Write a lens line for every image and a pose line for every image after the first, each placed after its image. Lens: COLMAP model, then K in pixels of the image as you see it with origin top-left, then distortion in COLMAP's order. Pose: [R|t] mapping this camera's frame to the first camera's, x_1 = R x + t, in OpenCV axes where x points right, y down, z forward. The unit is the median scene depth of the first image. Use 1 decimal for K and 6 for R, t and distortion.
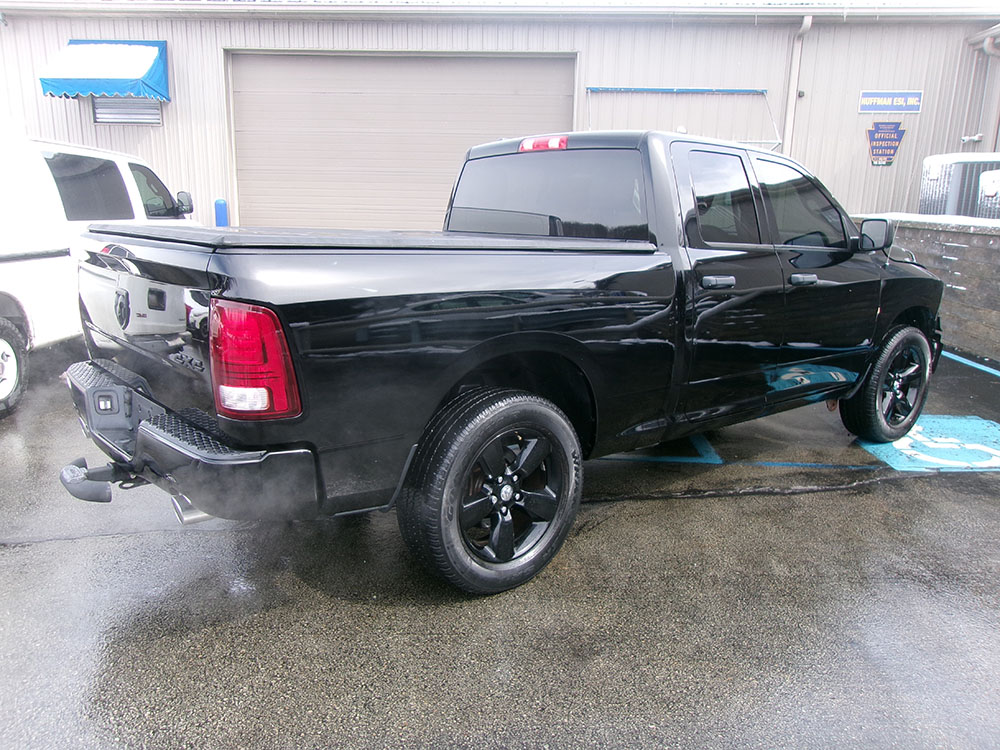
lens RADIAL K [[773.8, 0, 498.8], [0, 773.8, 369.9], [0, 0, 1]] dist [-0.037836, 0.066254]
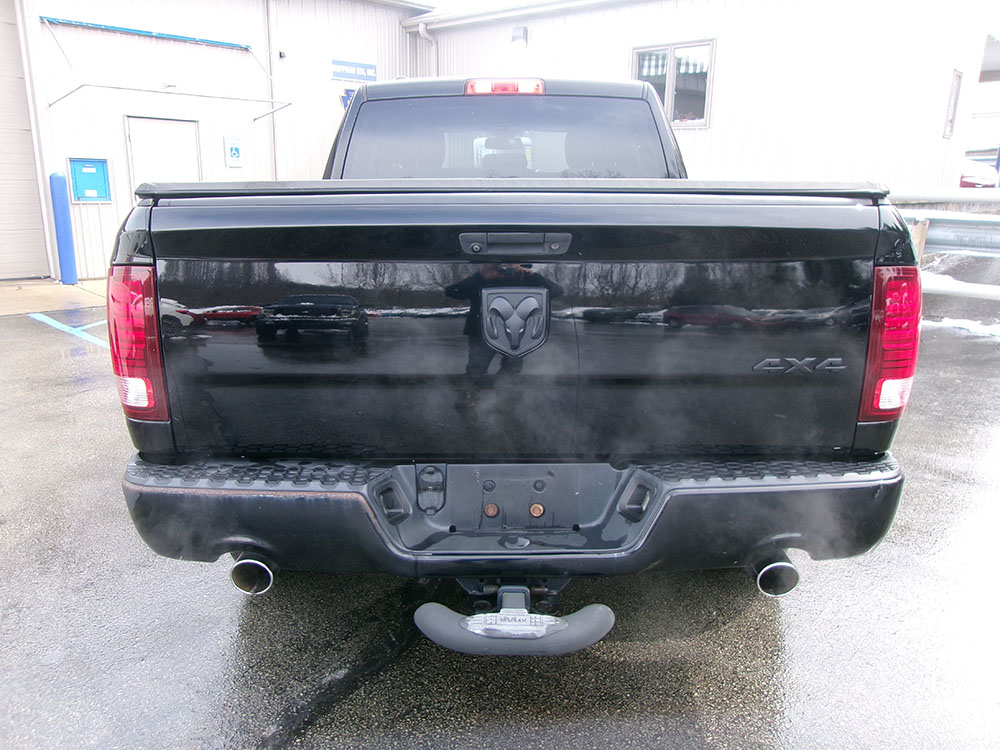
lens RADIAL K [[765.7, 0, 500.0], [0, 765.7, 375.0], [0, 0, 1]] dist [0.002645, 0.002817]
pose [[0.655773, -0.196688, 0.728887, -0.223093], [0.162412, 0.979615, 0.118226, -0.025180], [-0.737282, 0.040850, 0.674349, 0.144962]]
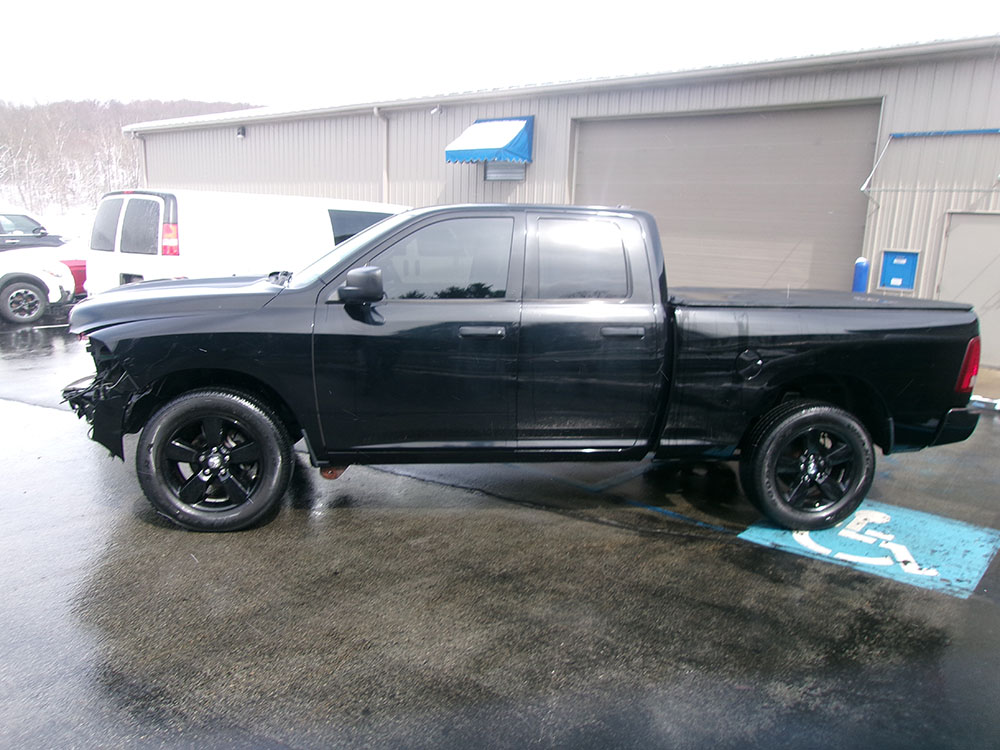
lens RADIAL K [[771.0, 0, 500.0], [0, 771.0, 375.0], [0, 0, 1]] dist [-0.041729, 0.078060]
pose [[0.788321, 0.130701, -0.601221, 0.341010], [-0.156190, 0.987677, 0.009918, -0.014715], [0.595109, 0.086086, 0.799021, 0.005596]]
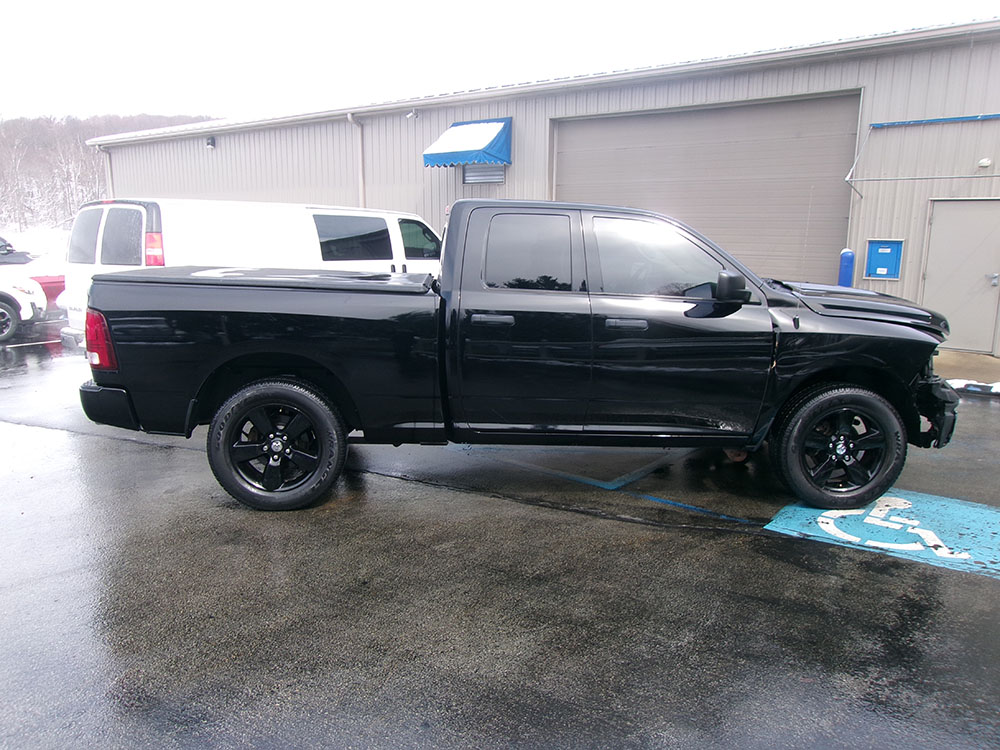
lens RADIAL K [[773.8, 0, 498.8], [0, 773.8, 369.9], [0, 0, 1]] dist [-0.037836, 0.066254]
pose [[0.811742, 0.093940, -0.576411, 0.318786], [-0.121033, 0.992611, -0.008677, -0.007578], [0.571337, 0.076808, 0.817114, -0.000104]]
